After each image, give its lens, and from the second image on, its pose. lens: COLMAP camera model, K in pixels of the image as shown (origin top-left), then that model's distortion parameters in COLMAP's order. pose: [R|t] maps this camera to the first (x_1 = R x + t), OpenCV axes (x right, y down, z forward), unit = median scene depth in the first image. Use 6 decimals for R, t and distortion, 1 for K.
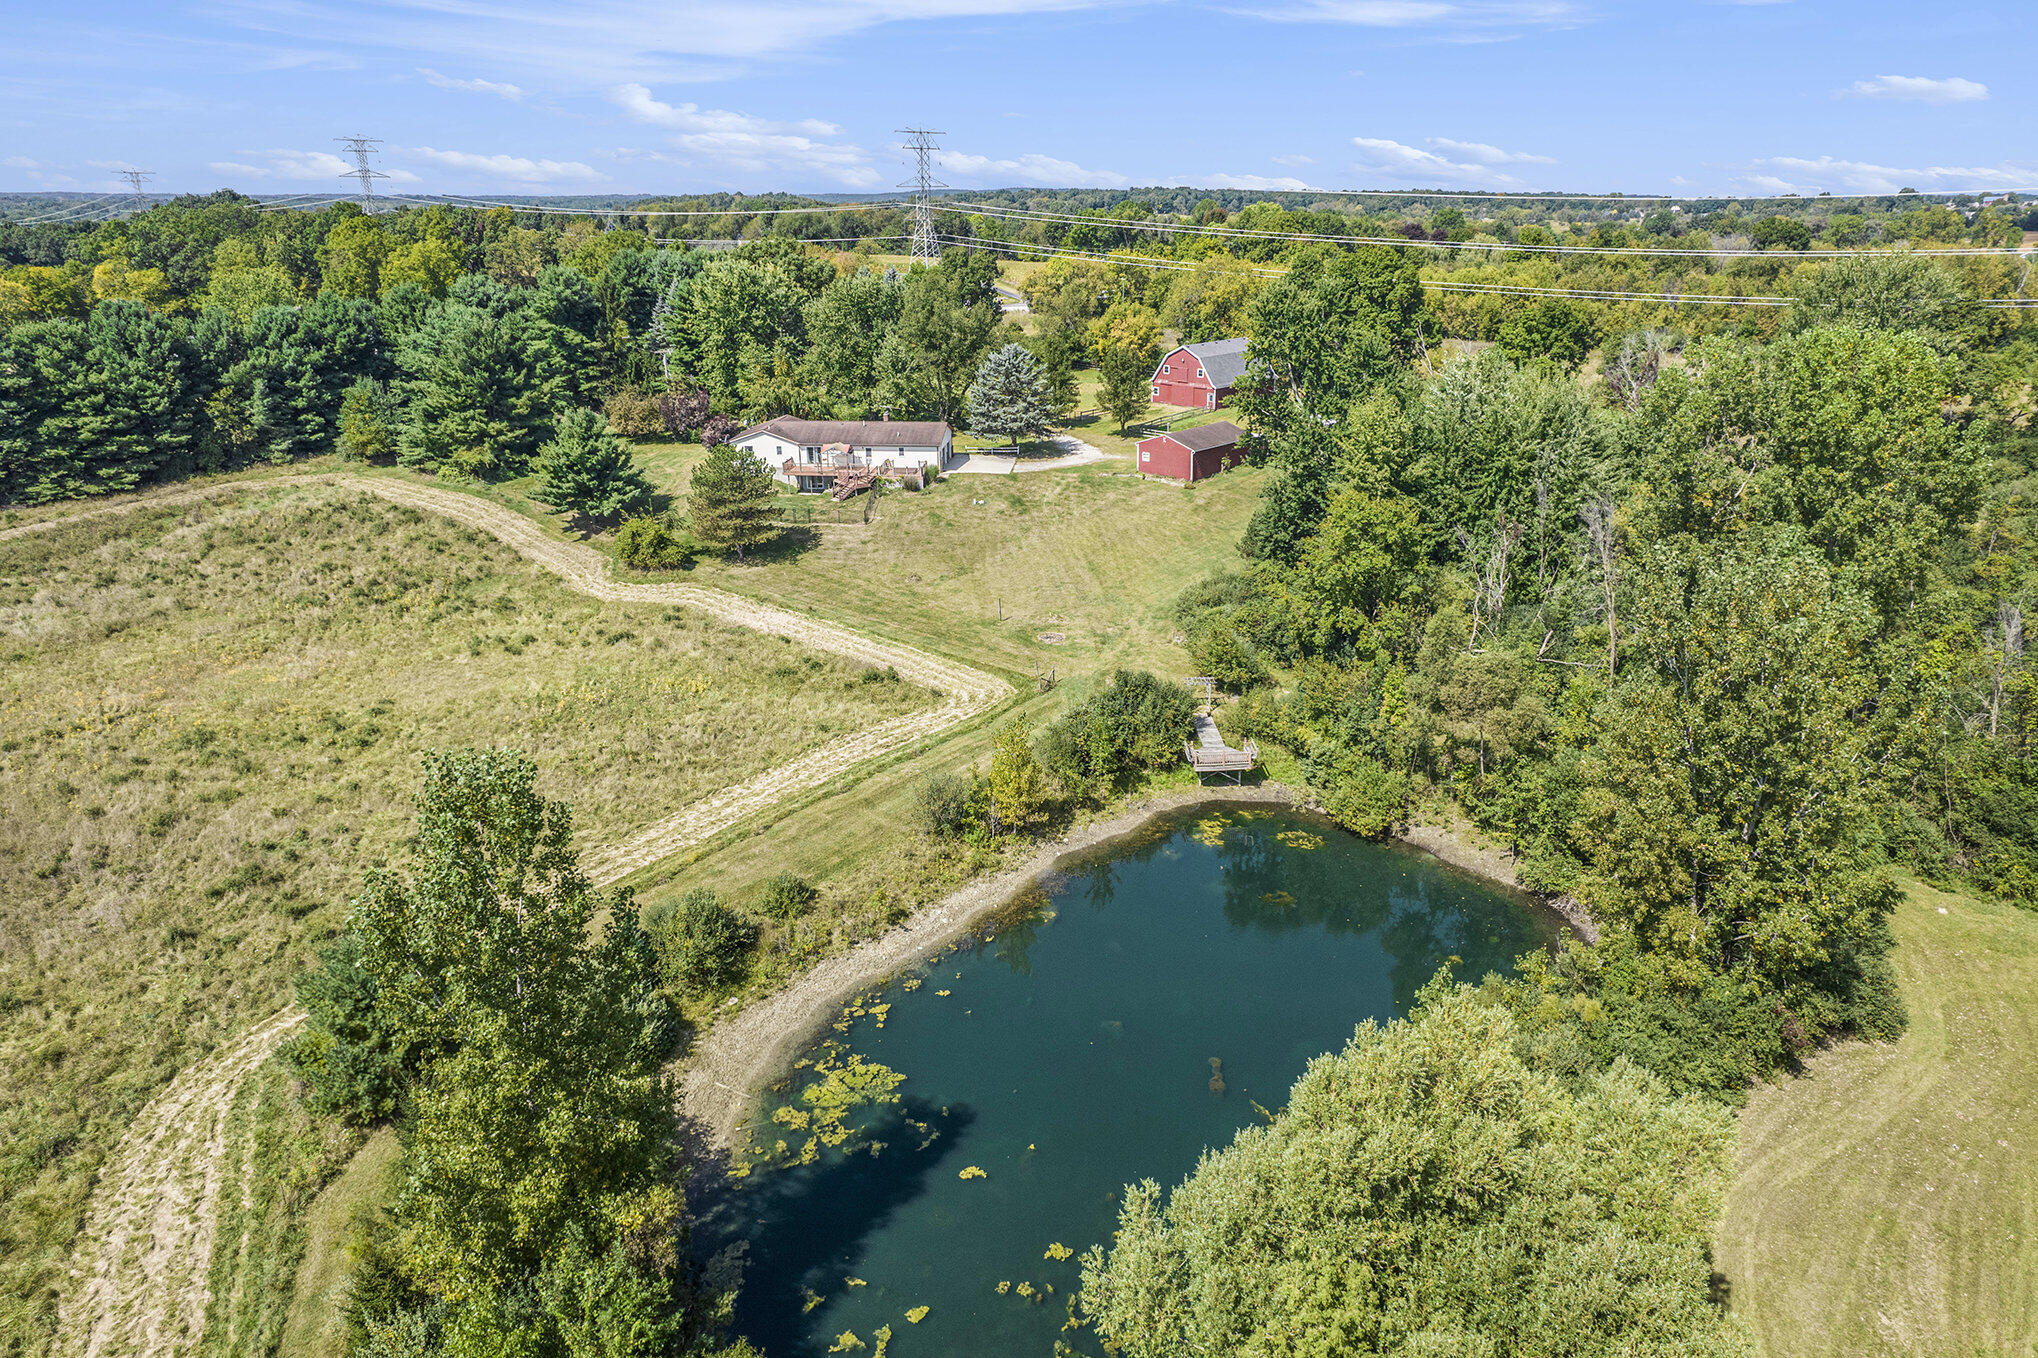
lens RADIAL K [[1306.0, 0, 1019.0], [0, 1306.0, 679.0], [0, 0, 1]] dist [-0.029682, 0.000260]
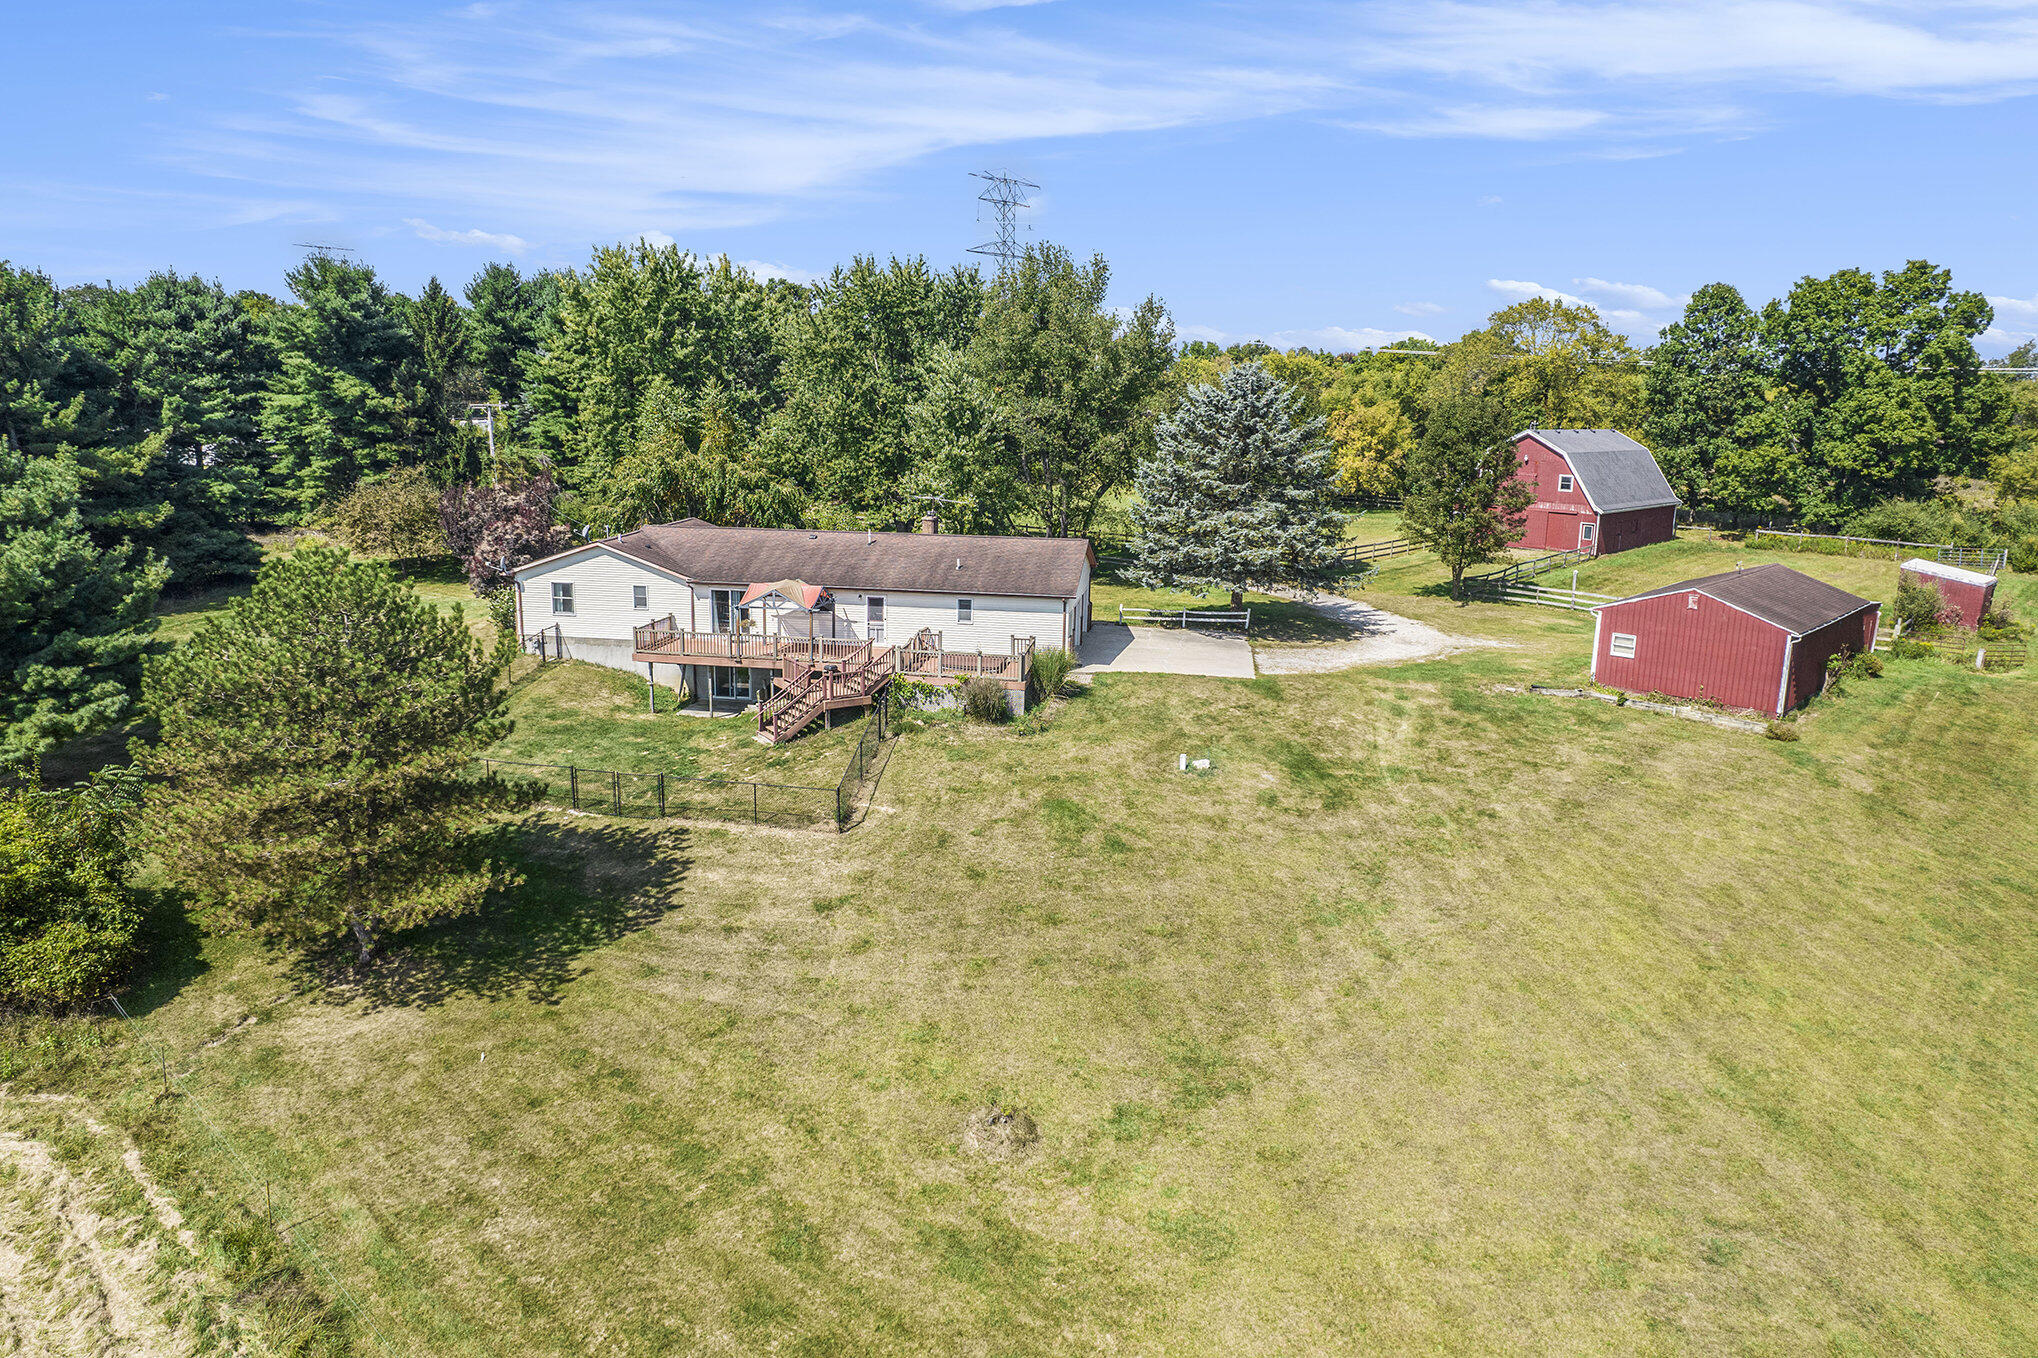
lens RADIAL K [[1315.0, 0, 1019.0], [0, 1315.0, 679.0], [0, 0, 1]] dist [-0.075871, 0.087920]
pose [[0.998788, 0.034224, -0.035366, -0.062575], [-0.038903, 0.989182, -0.141442, -0.106224], [0.030143, 0.142646, 0.989315, 0.655133]]
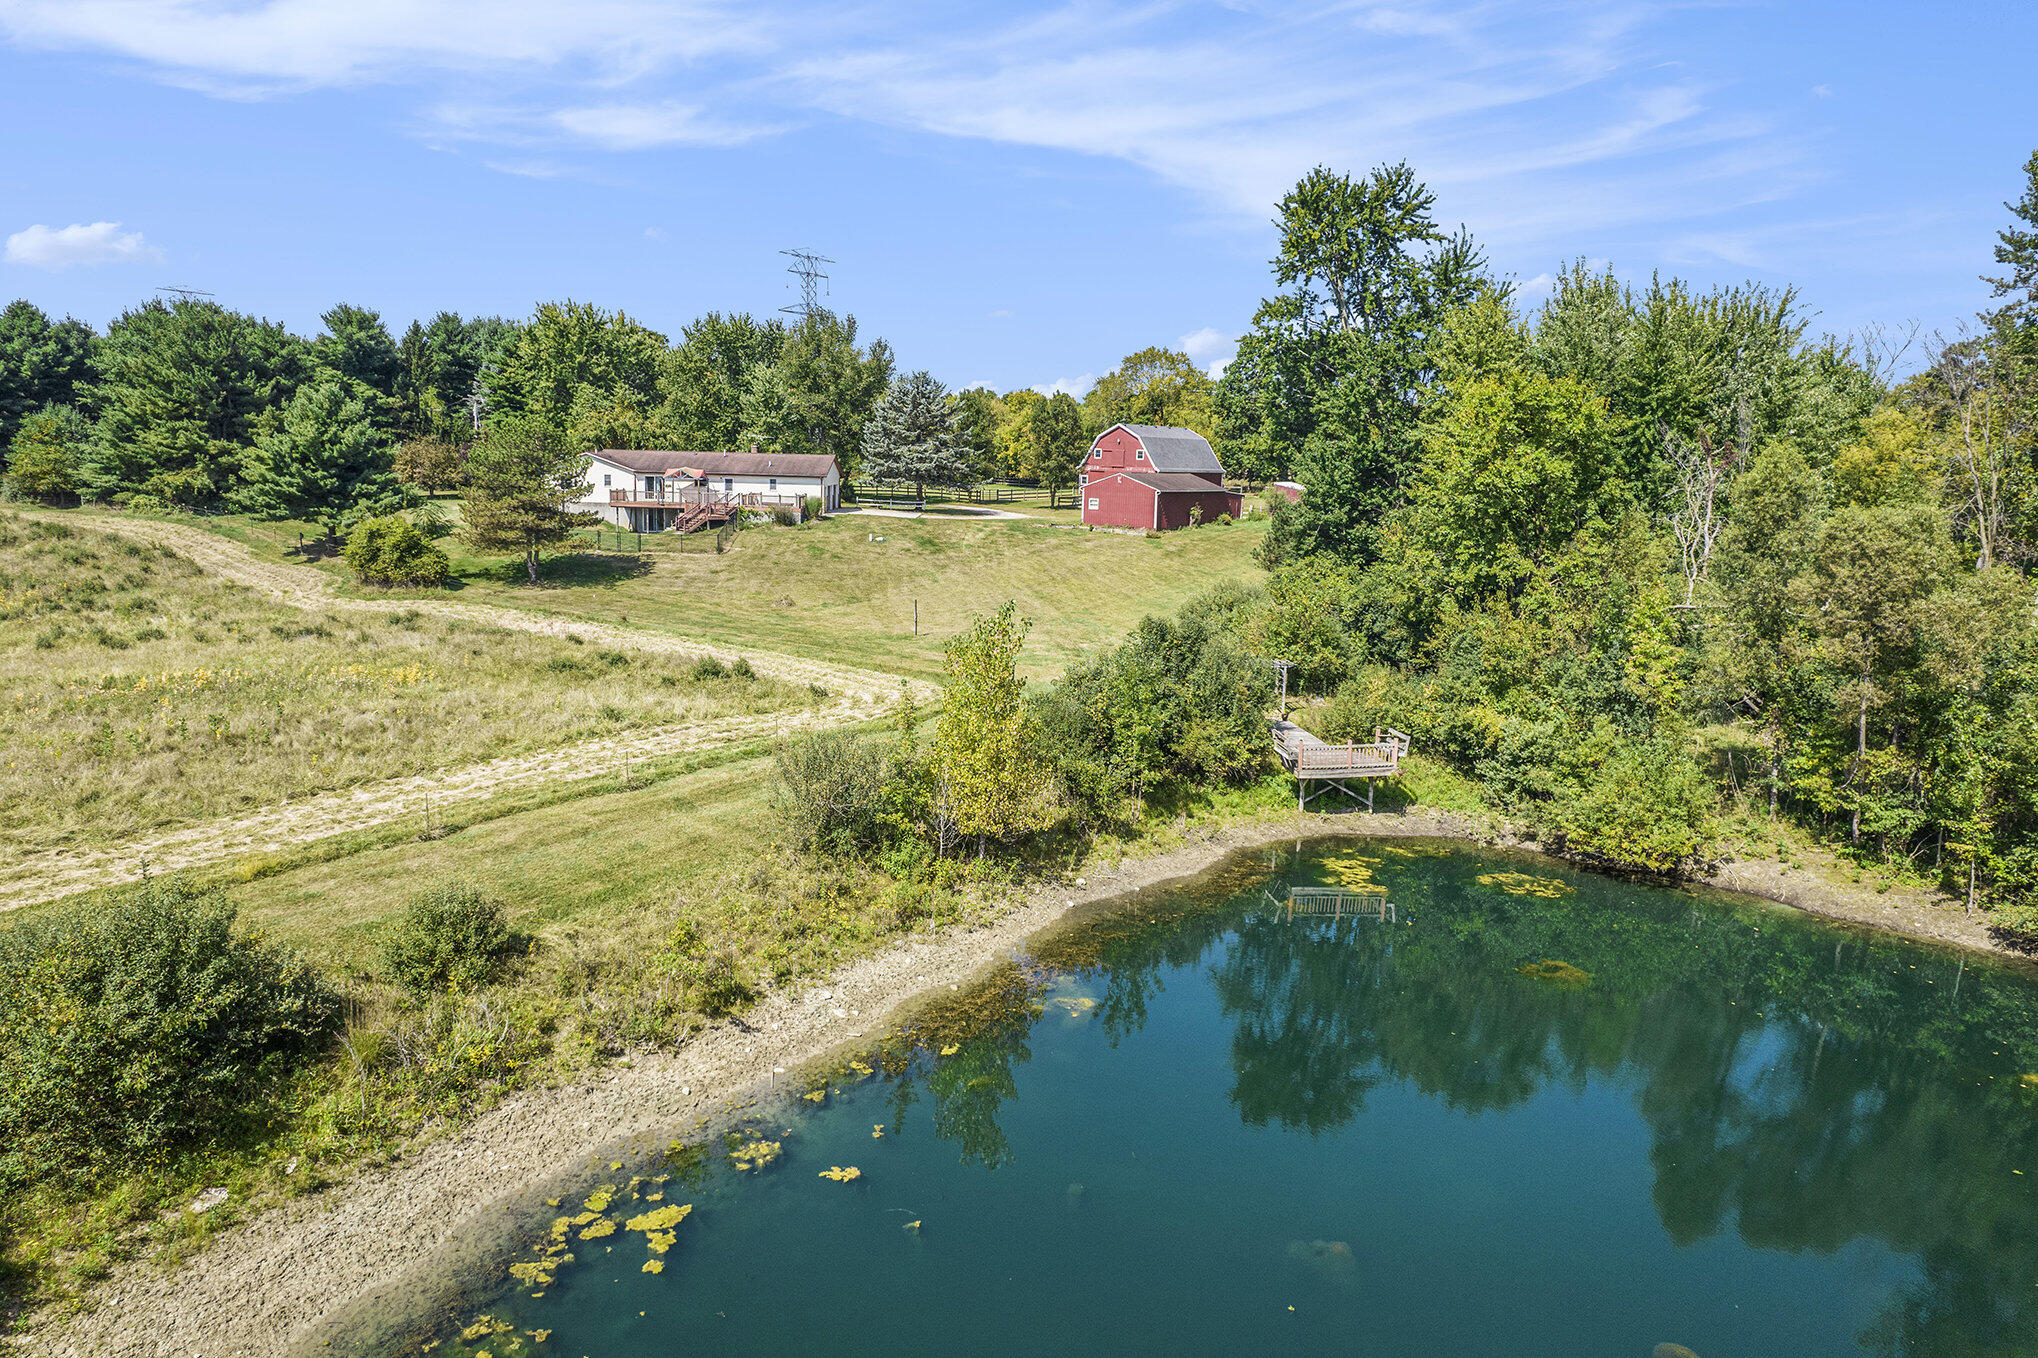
lens RADIAL K [[1315.0, 0, 1019.0], [0, 1315.0, 679.0], [0, 0, 1]] dist [-0.075871, 0.087920]
pose [[0.995022, 0.019225, 0.097786, -0.021082], [-0.000660, 0.982465, -0.186443, 0.078129], [-0.099655, 0.185451, 0.977587, 0.276596]]
